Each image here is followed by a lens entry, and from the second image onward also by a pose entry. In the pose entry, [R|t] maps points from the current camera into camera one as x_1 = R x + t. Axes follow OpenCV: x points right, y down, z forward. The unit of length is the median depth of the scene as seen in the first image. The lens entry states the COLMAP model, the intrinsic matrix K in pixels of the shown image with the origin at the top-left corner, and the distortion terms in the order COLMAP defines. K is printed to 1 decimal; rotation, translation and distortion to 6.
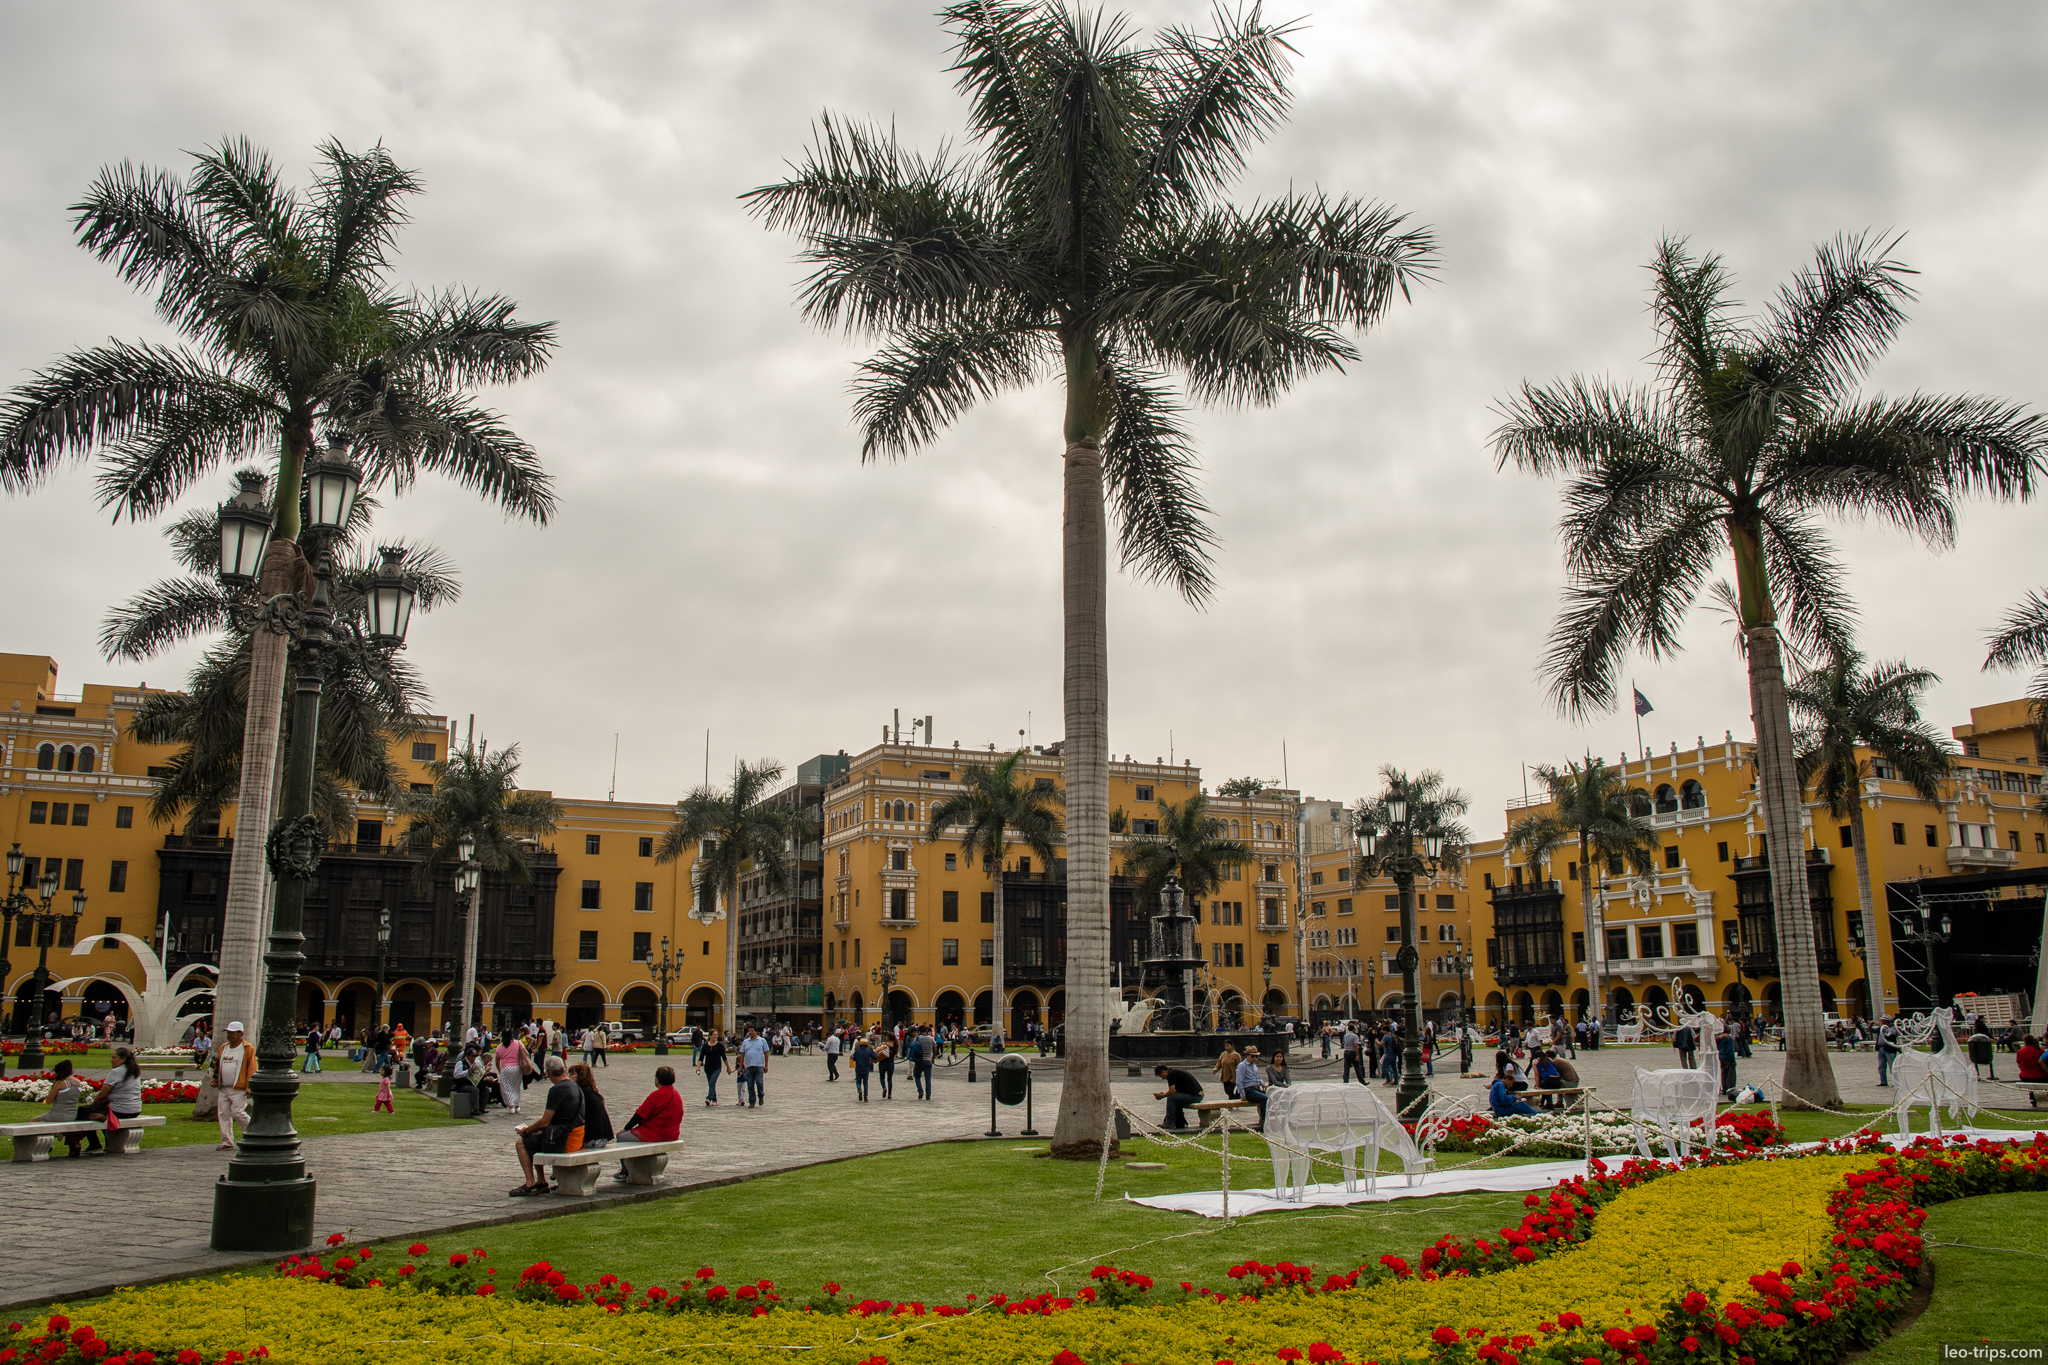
lens RADIAL K [[1495.6, 0, 1024.0], [0, 1495.6, 682.5], [0, 0, 1]] dist [-0.090187, 0.005166]
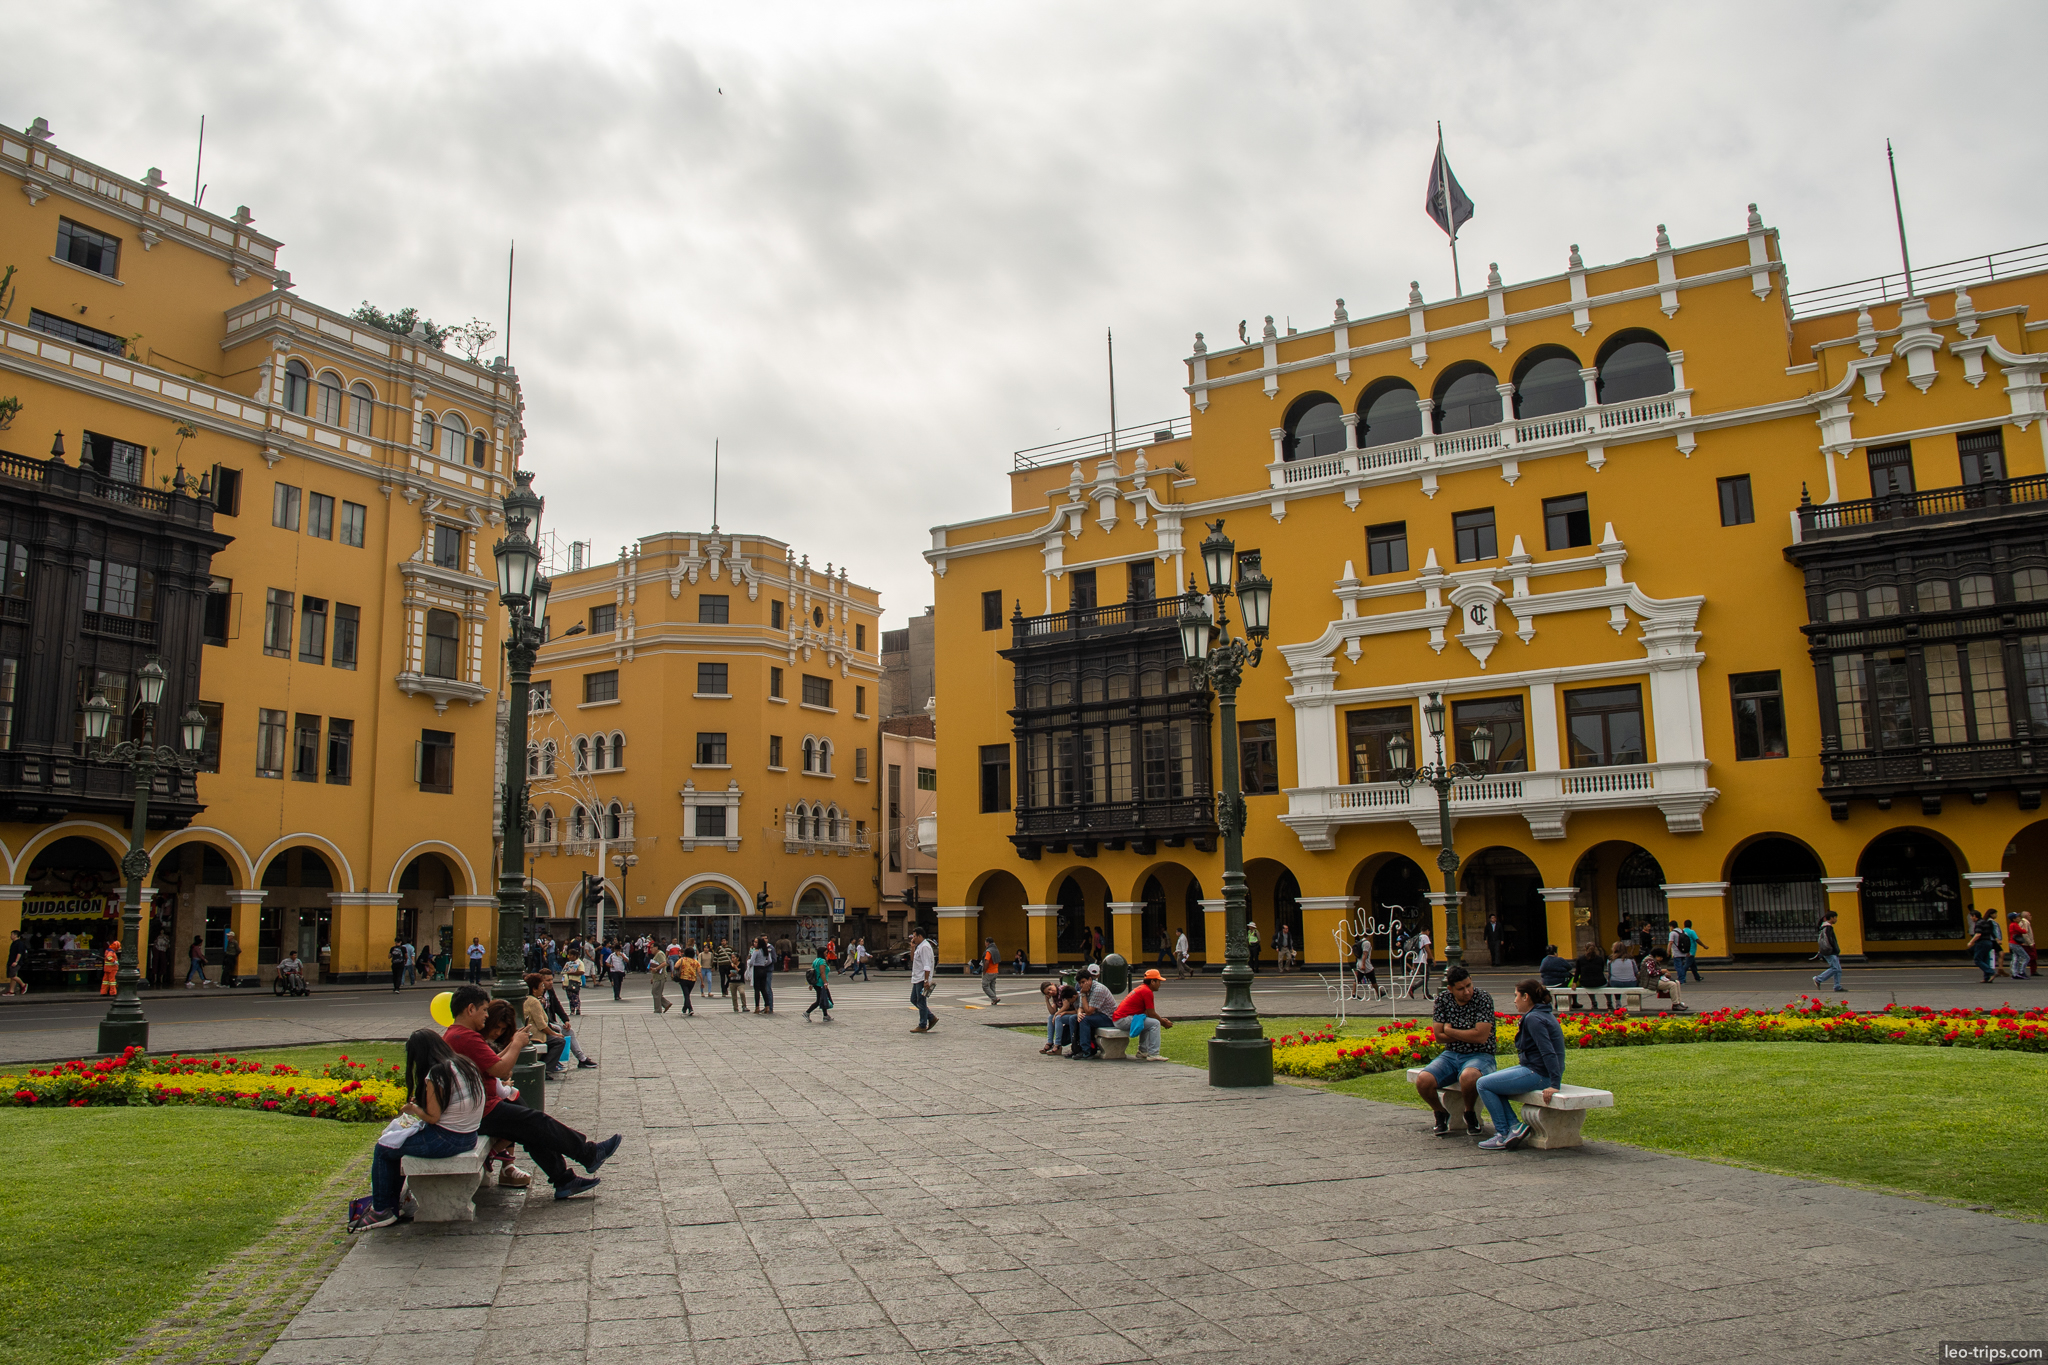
lens RADIAL K [[1495.6, 0, 1024.0], [0, 1495.6, 682.5], [0, 0, 1]] dist [-0.090187, 0.005166]
pose [[0.838016, 0.080494, 0.539676, 0.096629], [-0.106301, 0.994192, 0.016779, 0.151285], [-0.535191, -0.071429, 0.841706, 0.656528]]
